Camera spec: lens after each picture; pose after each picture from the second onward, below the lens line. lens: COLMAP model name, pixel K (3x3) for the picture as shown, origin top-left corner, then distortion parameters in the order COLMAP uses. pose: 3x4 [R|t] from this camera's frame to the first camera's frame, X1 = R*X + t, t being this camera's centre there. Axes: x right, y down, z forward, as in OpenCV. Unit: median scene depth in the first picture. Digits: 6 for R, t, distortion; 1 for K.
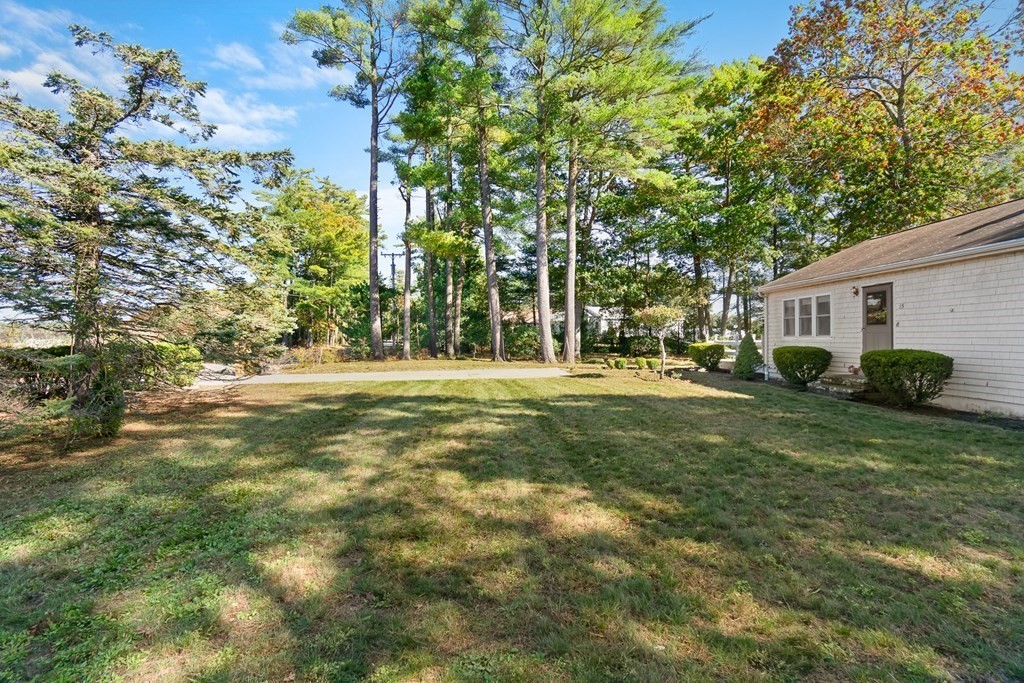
lens RADIAL K [[481.8, 0, 507.0], [0, 481.8, 339.1], [0, 0, 1]] dist [-0.002546, -0.000533]
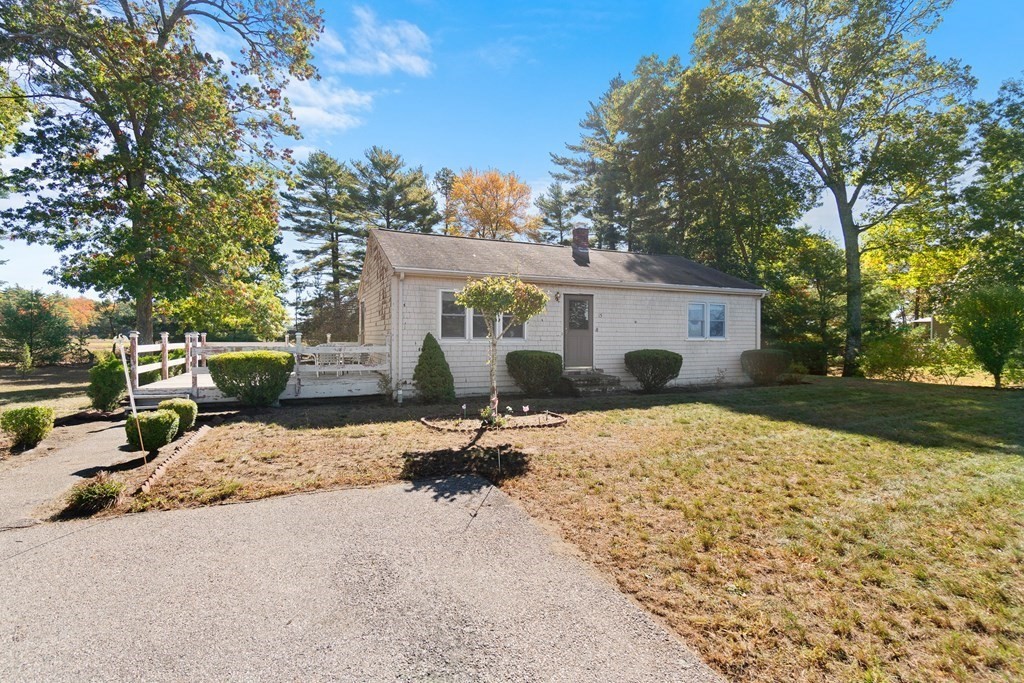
lens RADIAL K [[458.4, 0, 510.3], [0, 458.4, 336.1], [0, 0, 1]] dist [0.000321, -0.000162]
pose [[-0.381245, 0.002783, 0.924470, -0.202609], [-0.002069, 0.999990, -0.003863, -0.010532], [-0.924472, -0.003386, -0.381236, 1.816173]]
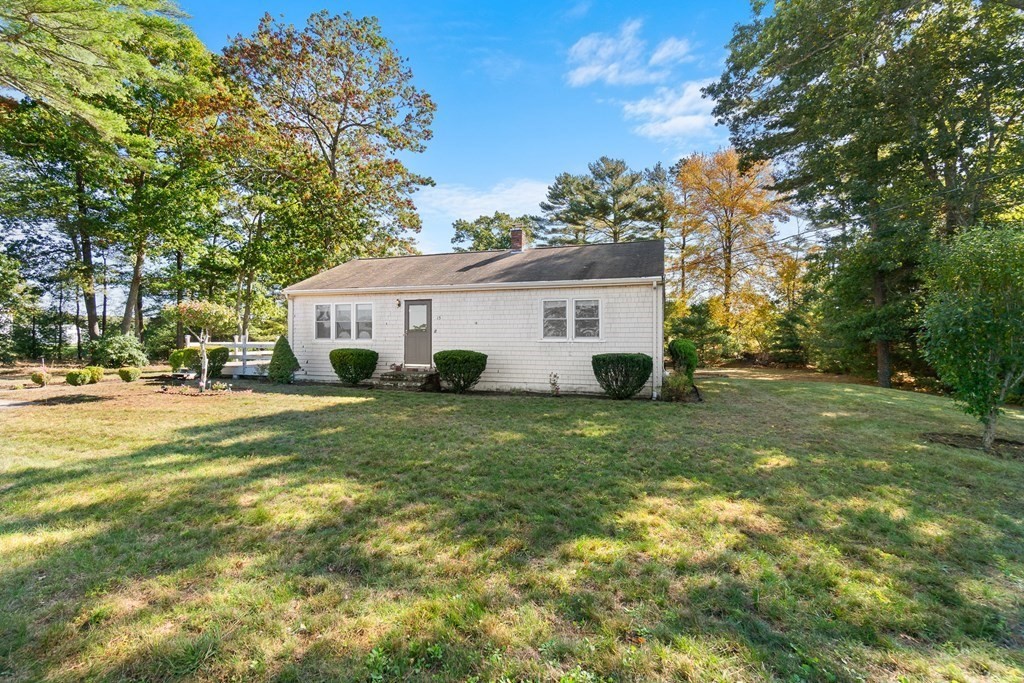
lens RADIAL K [[466.4, 0, 512.0], [0, 466.4, 341.5], [0, 0, 1]] dist [-0.014357, -0.000101]
pose [[0.331546, -0.001554, 0.943438, -0.369004], [-0.002839, 0.999992, 0.002645, -0.007081], [-0.943435, -0.003555, 0.331540, 0.410512]]
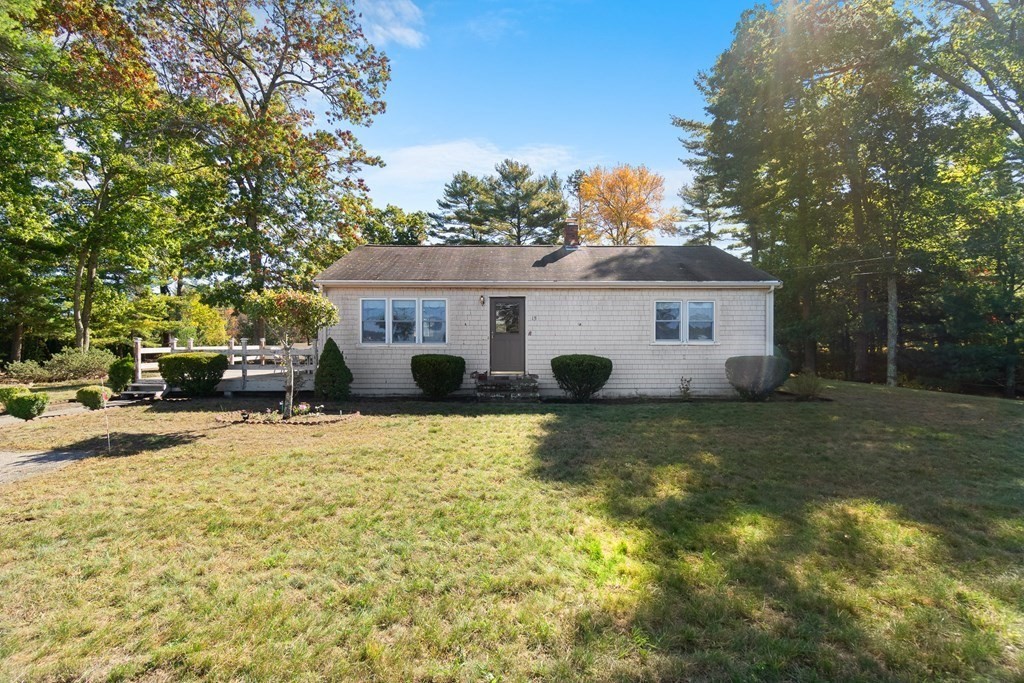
lens RADIAL K [[468.5, 0, 512.0], [0, 468.5, 341.5], [0, 0, 1]] dist [0.000215, -0.000259]
pose [[0.007184, 0.002689, 0.999971, -0.360074], [-0.000089, 0.999996, -0.002688, -0.008637], [-0.999974, -0.000070, 0.007184, 1.140709]]
